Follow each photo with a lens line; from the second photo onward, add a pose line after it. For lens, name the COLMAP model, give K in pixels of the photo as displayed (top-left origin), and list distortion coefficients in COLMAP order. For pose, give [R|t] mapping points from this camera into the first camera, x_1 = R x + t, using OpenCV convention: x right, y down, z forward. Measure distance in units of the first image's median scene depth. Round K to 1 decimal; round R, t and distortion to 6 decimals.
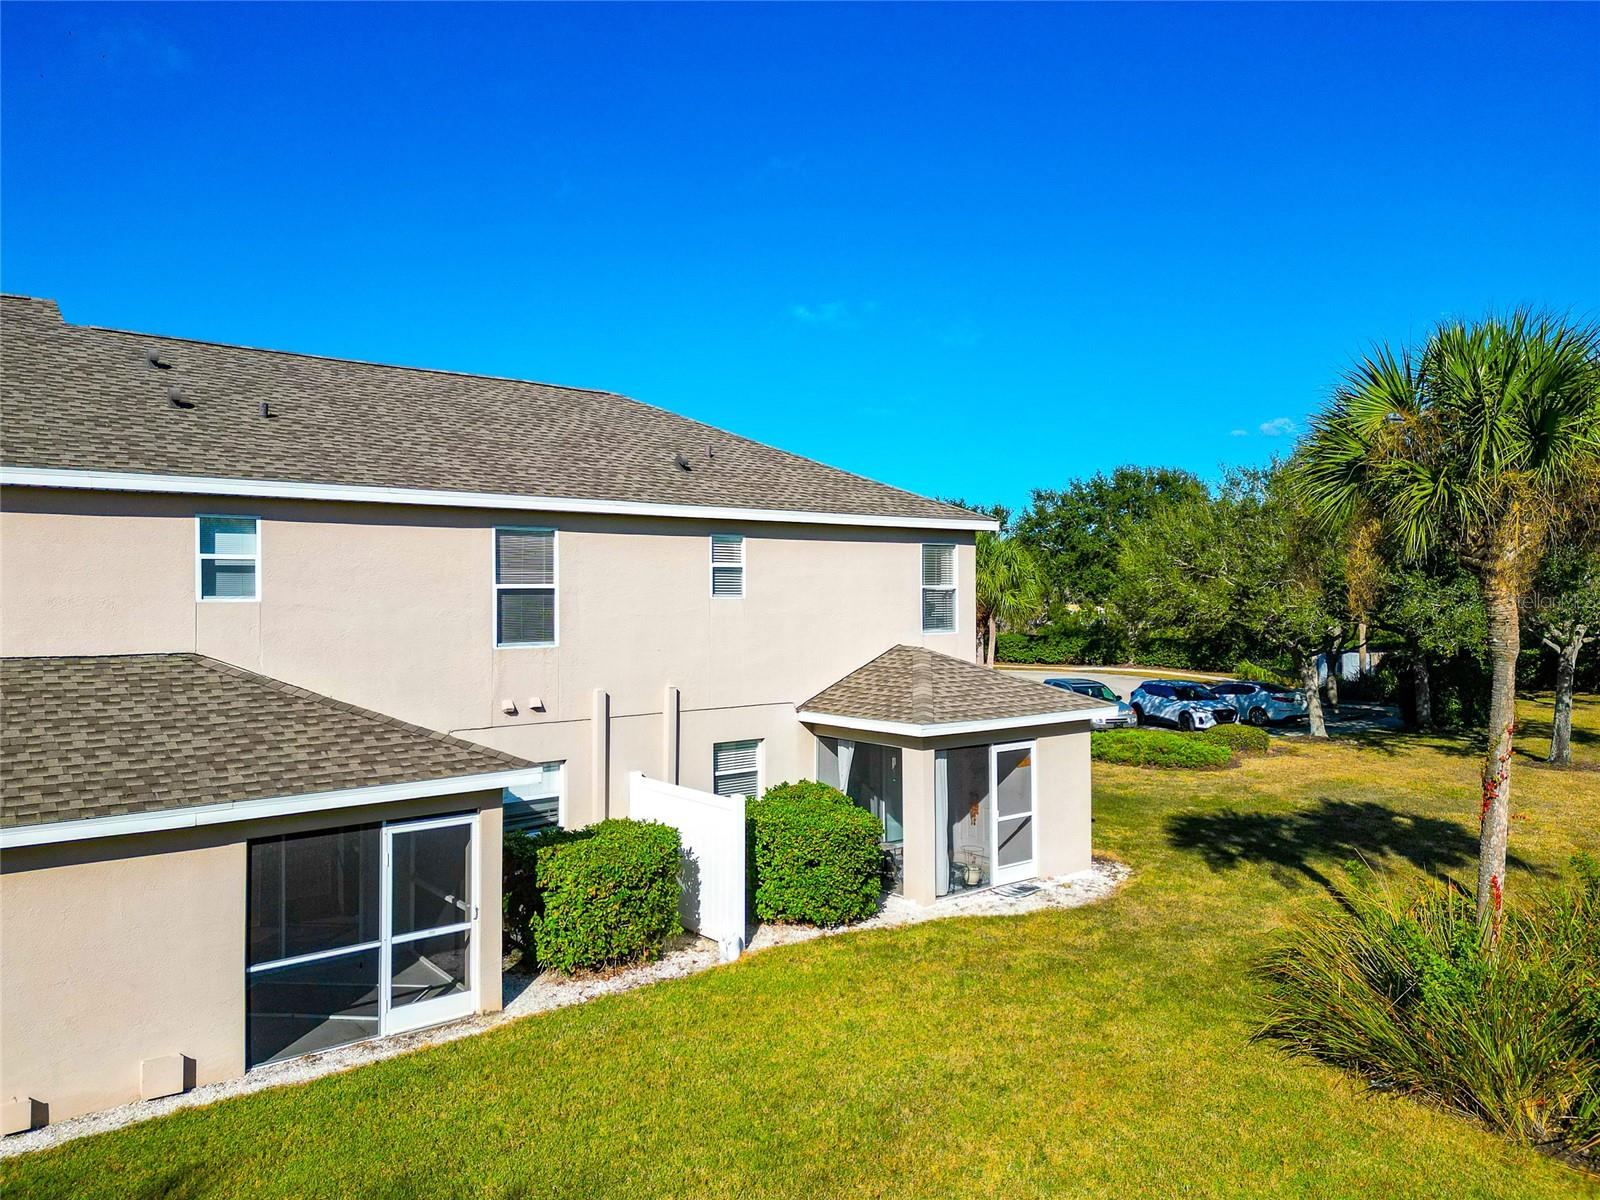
lens RADIAL K [[1117.1, 0, 799.9], [0, 1117.1, 597.5], [0, 0, 1]] dist [0.067174, -0.061259]
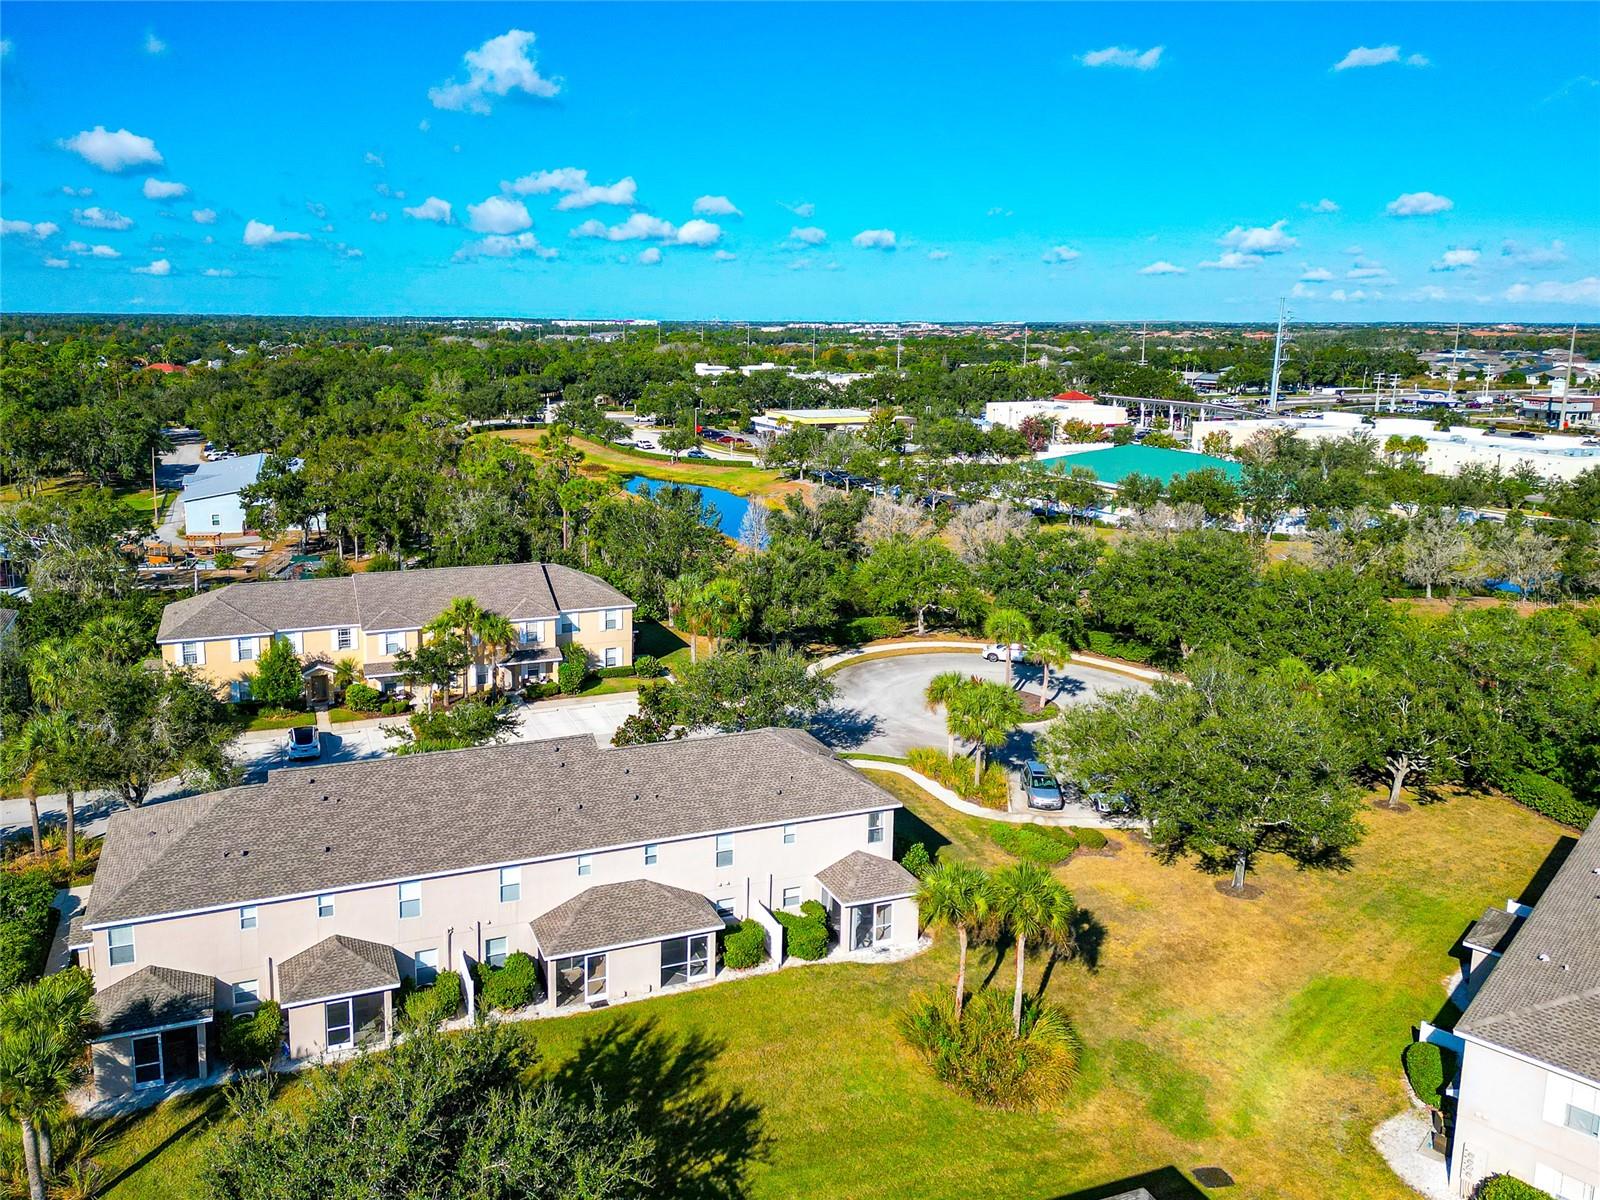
lens RADIAL K [[1131.9, 0, 667.6], [0, 1131.9, 546.5], [0, 0, 1]] dist [0.072728, -0.069135]
pose [[0.944872, 0.072165, -0.319389, 0.621391], [-0.012679, 0.982743, 0.184539, -1.532581], [0.327195, -0.170316, 0.929482, -2.089221]]
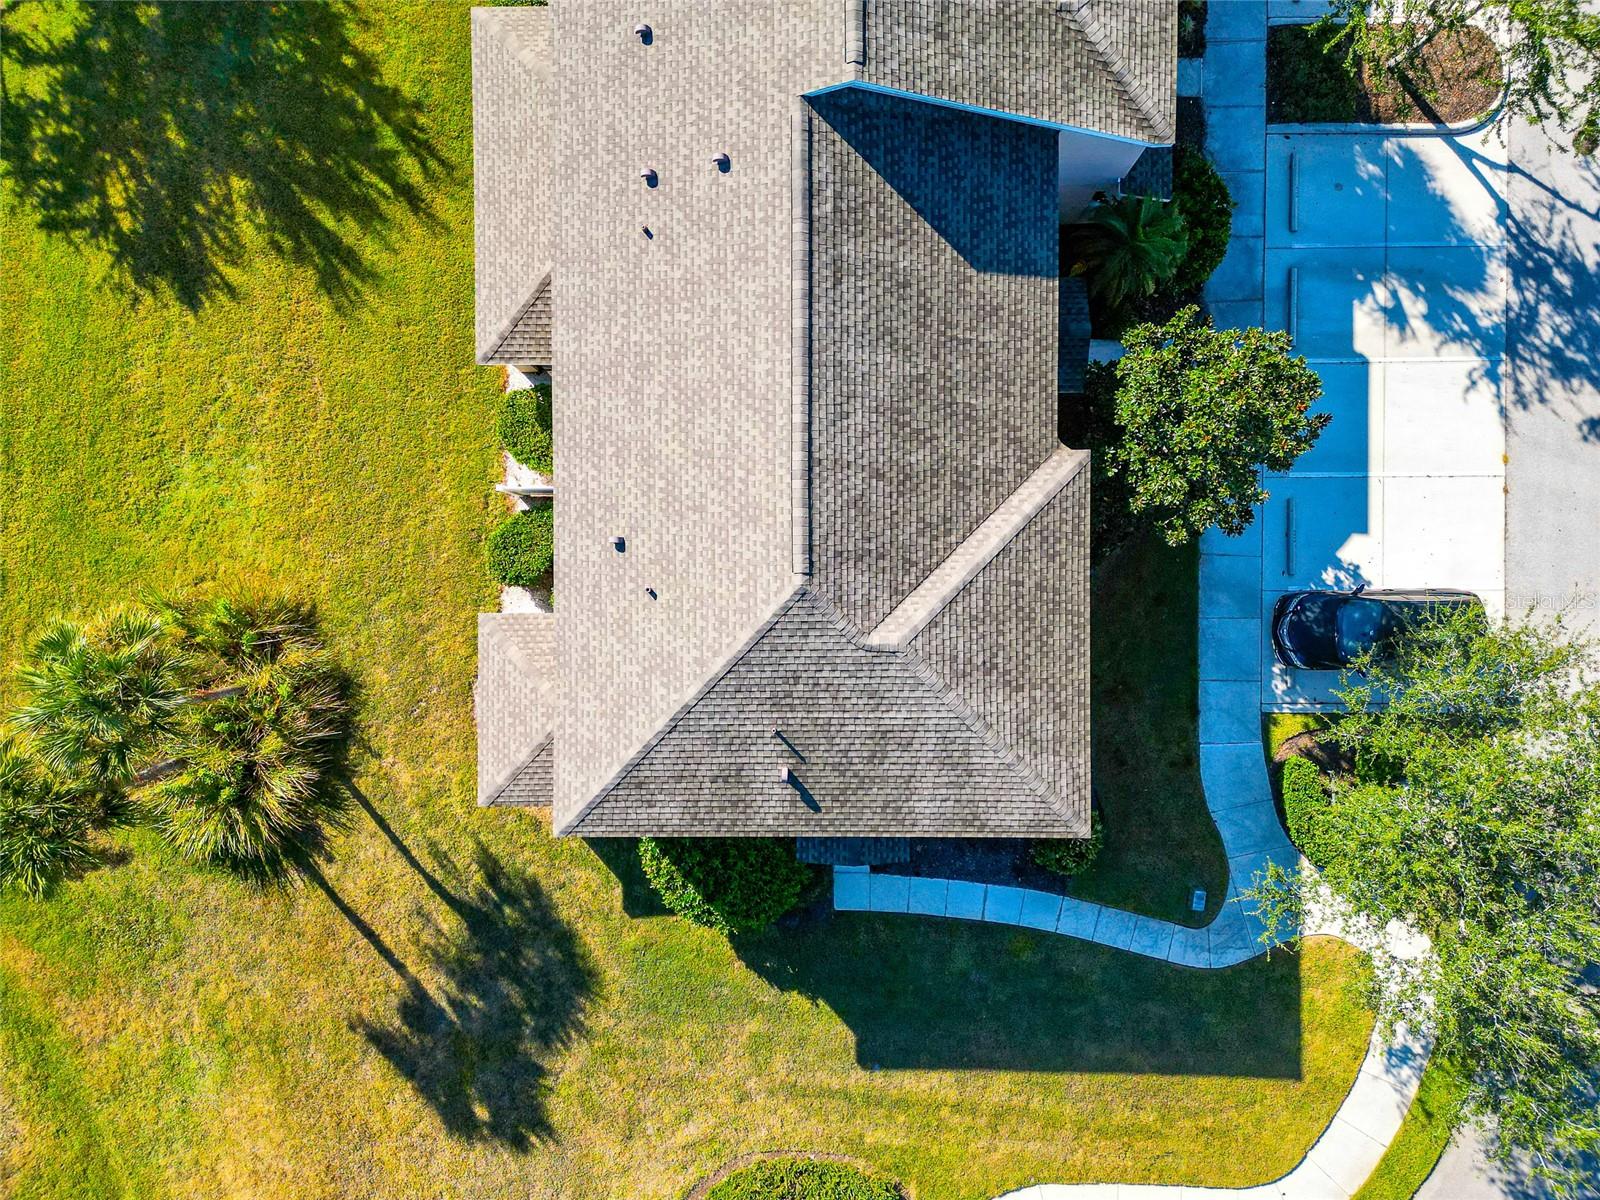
lens RADIAL K [[1117.1, 0, 799.9], [0, 1117.1, 597.5], [0, 0, 1]] dist [0.067174, -0.061259]
pose [[-0.618999, 0.784968, 0.025794, -0.247584], [0.021981, -0.015514, 0.999638, -1.559175], [0.785084, 0.619342, -0.007651, 1.398401]]
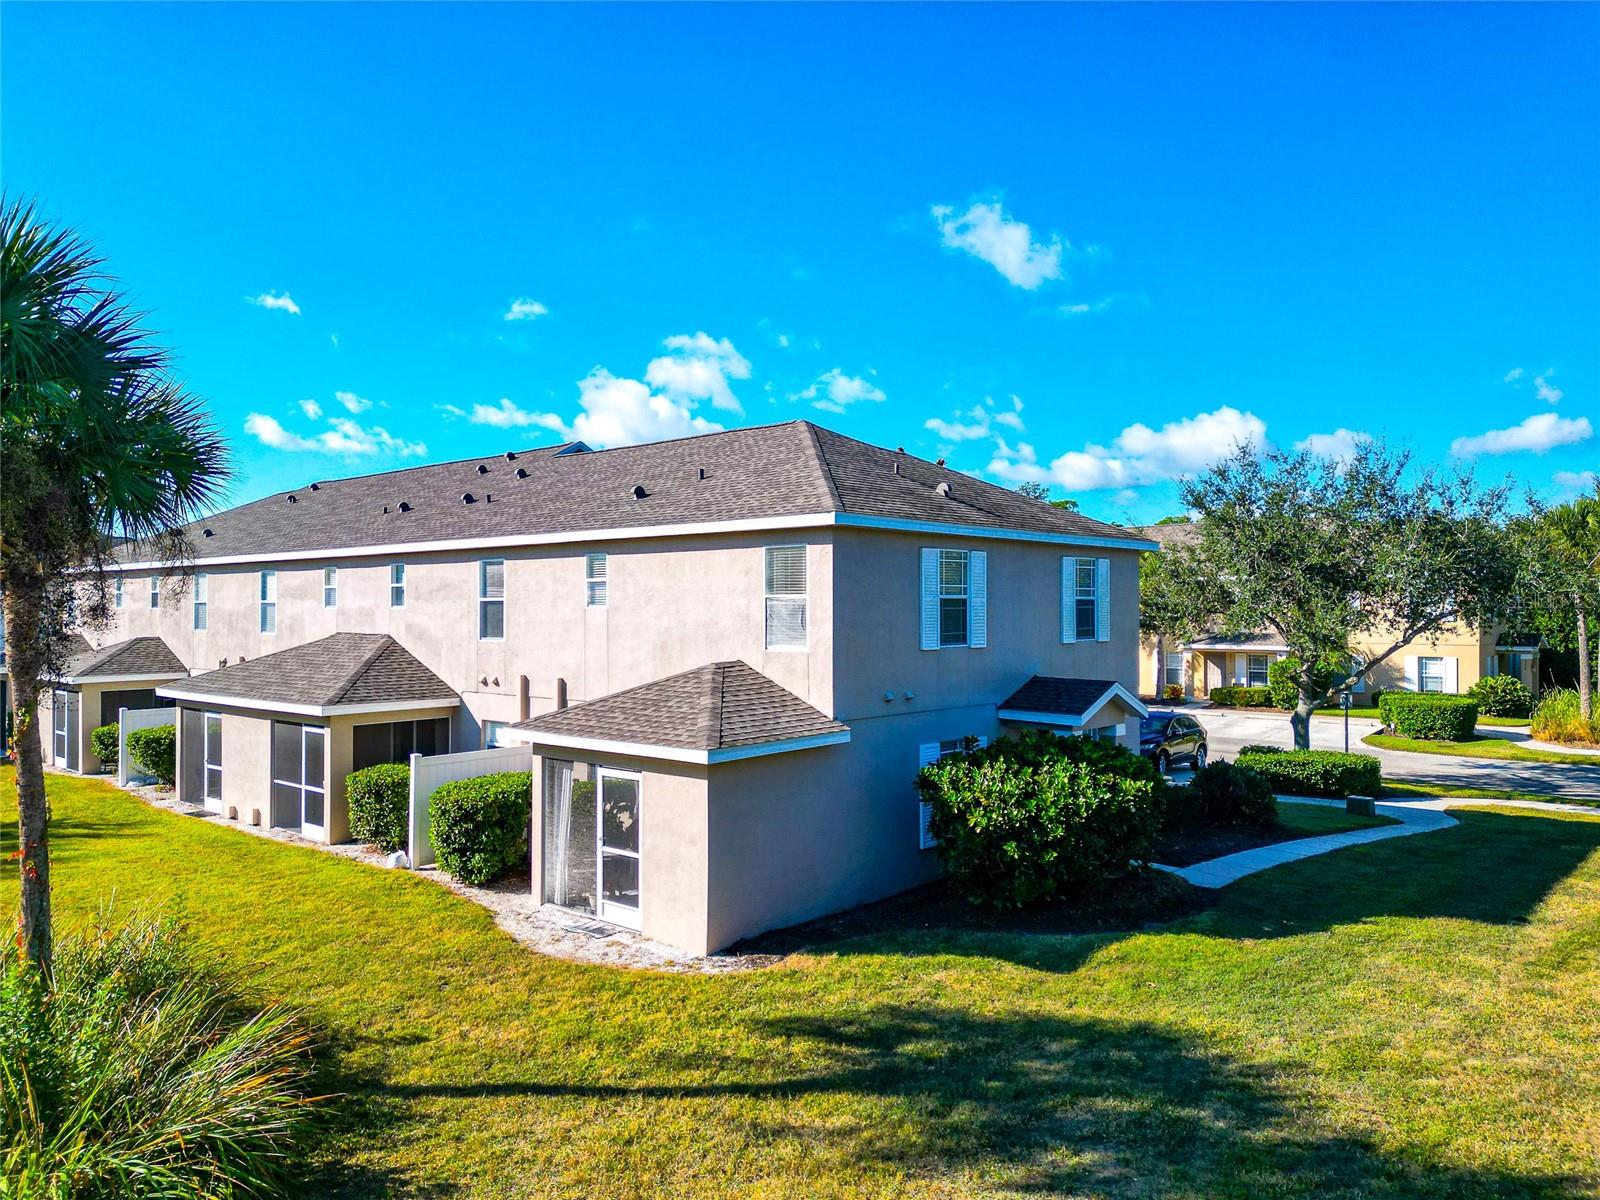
lens RADIAL K [[1118.7, 0, 809.2], [0, 1118.7, 599.2], [0, 0, 1]] dist [0.057819, -0.044281]
pose [[0.178003, -0.004081, -0.984022, 1.252080], [0.000216, 0.999992, -0.004108, -0.003326], [0.984030, 0.000519, 0.178002, 1.125171]]
